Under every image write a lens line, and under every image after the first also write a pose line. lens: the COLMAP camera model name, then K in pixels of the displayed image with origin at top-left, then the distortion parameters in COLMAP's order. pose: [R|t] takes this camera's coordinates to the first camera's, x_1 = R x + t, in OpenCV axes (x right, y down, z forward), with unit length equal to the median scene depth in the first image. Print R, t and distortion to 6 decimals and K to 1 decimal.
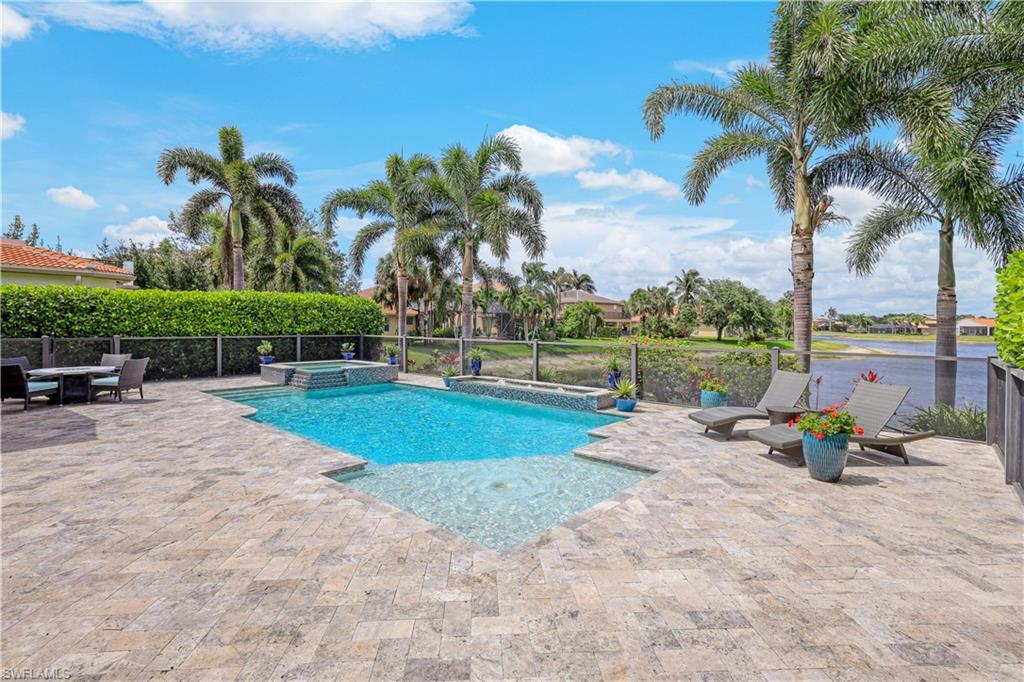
lens RADIAL K [[487.9, 0, 576.4], [0, 487.9, 339.6], [0, 0, 1]] dist [-0.001523, -0.000189]
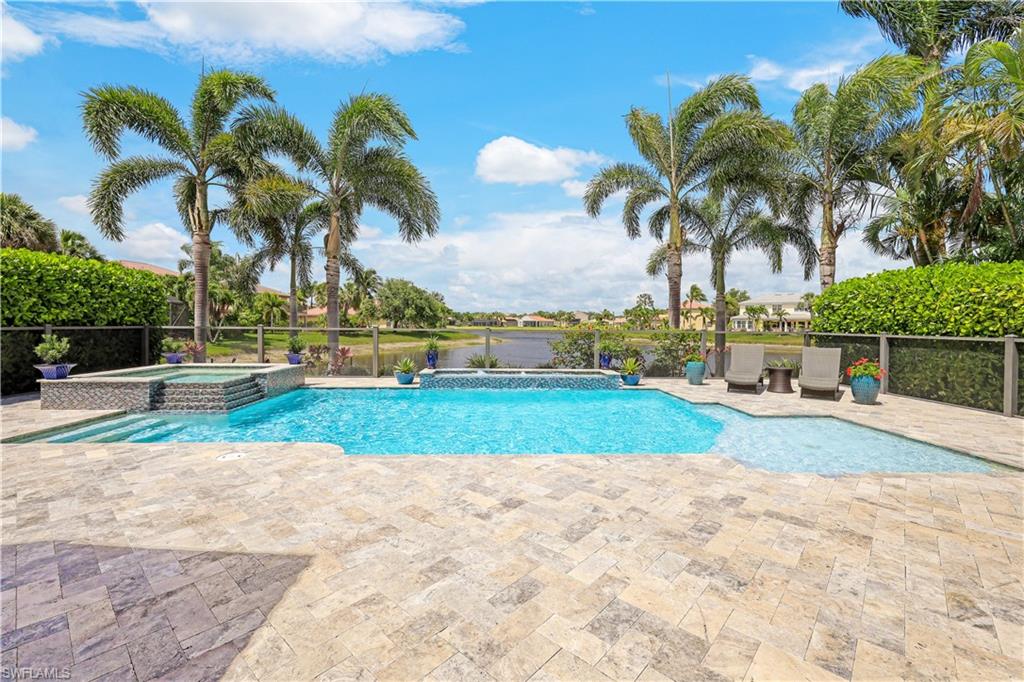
lens RADIAL K [[428.0, 0, 517.1], [0, 428.0, 327.0], [0, 0, 1]] dist [0.001069, -0.000059]
pose [[0.745721, -0.009418, 0.666191, -0.488948], [0.020107, 0.999763, -0.008374, 0.006690], [-0.665955, 0.019639, 0.745734, 0.265197]]
